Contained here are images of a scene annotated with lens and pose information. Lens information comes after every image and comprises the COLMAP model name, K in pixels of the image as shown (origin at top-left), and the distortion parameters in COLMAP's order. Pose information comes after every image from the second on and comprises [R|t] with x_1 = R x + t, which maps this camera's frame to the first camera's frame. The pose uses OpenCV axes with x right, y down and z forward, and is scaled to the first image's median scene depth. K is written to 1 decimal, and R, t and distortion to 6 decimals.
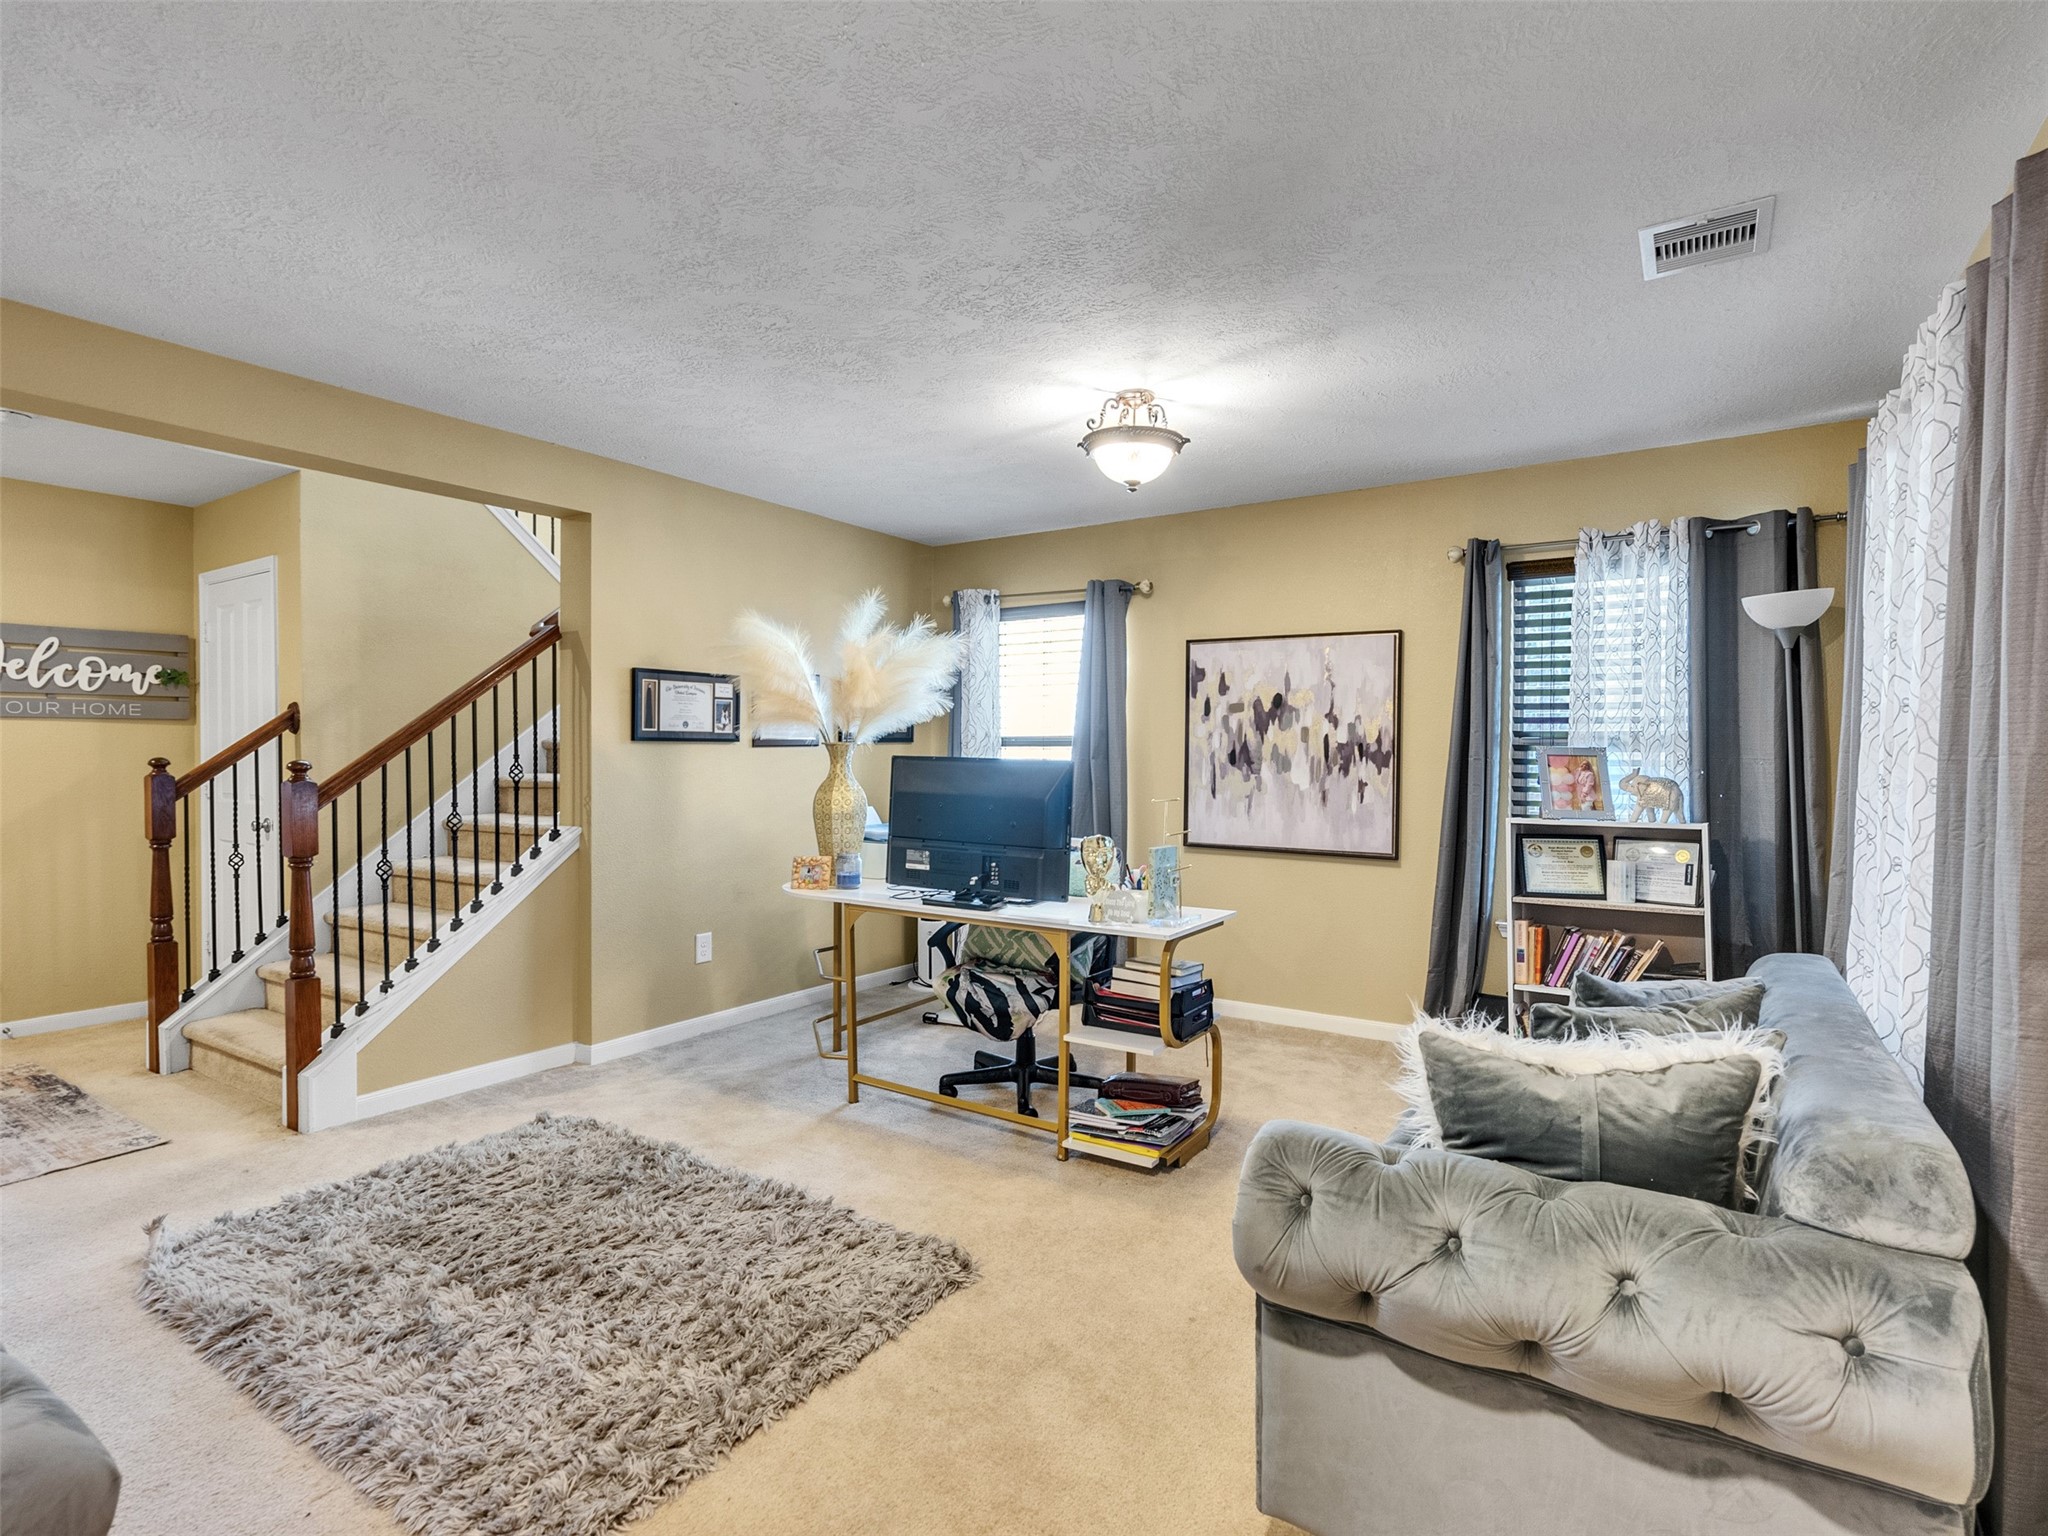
lens RADIAL K [[1044.5, 0, 1001.8], [0, 1044.5, 766.7], [0, 0, 1]] dist [-0.007110, 0.005940]
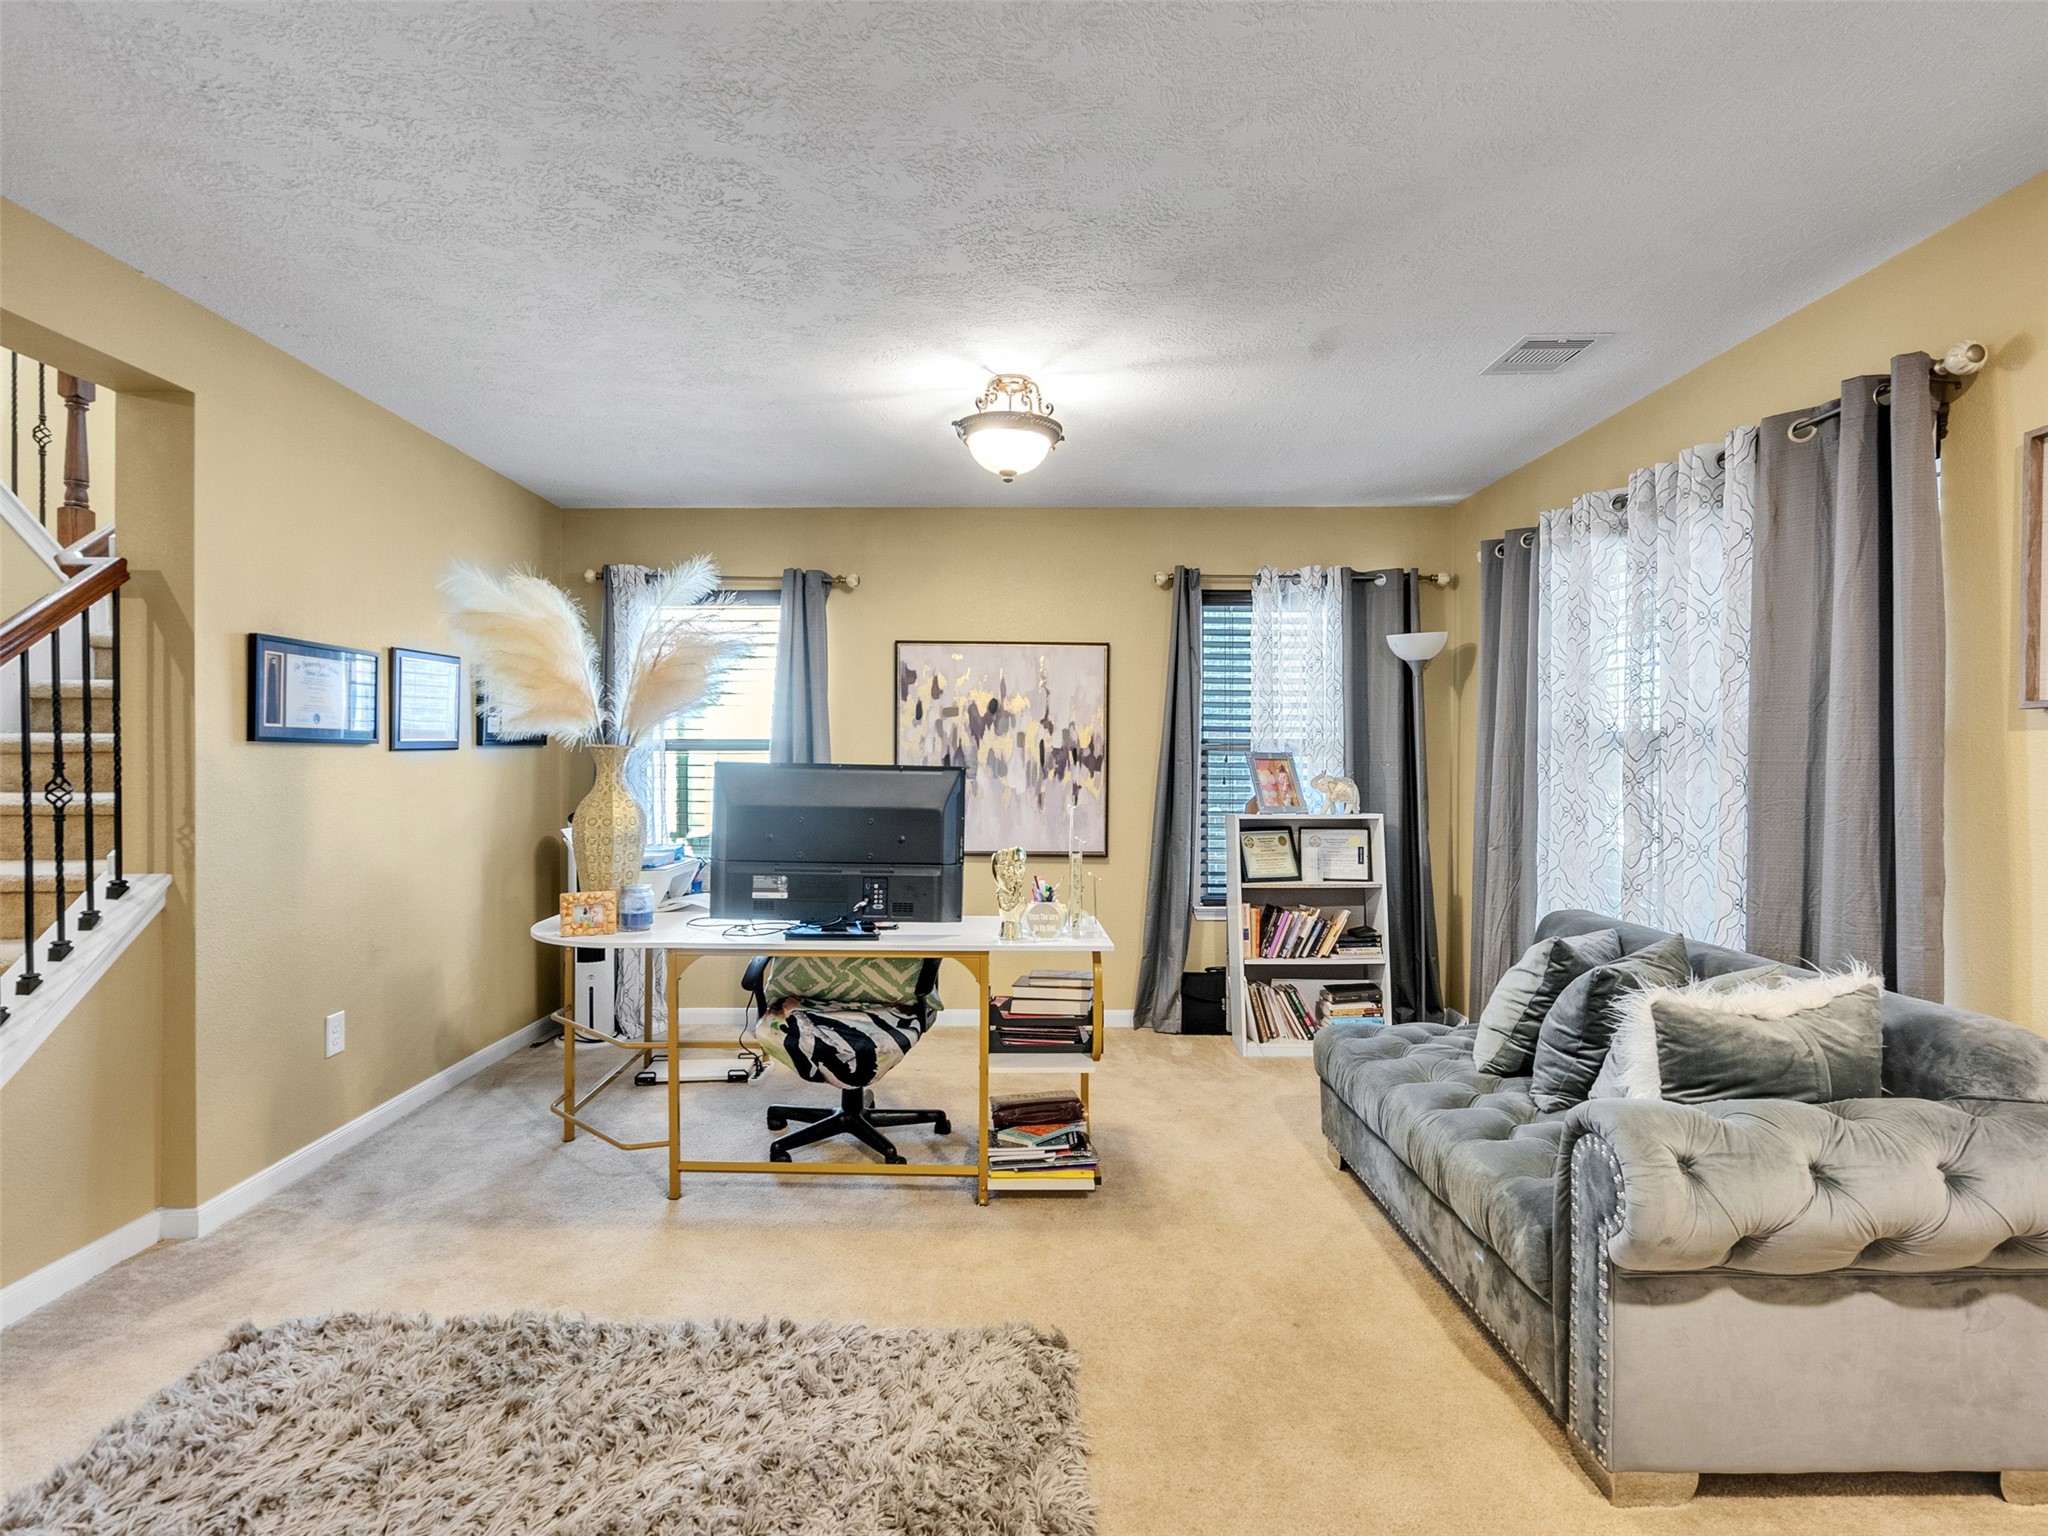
lens RADIAL K [[1044.5, 0, 1009.7], [0, 1044.5, 767.4], [0, 0, 1]] dist [-0.007110, 0.005940]
pose [[0.832951, -0.006770, 0.553306, -0.352841], [0.008440, 0.999964, -0.000472, -0.003874], [-0.553283, 0.005063, 0.832978, 0.186797]]
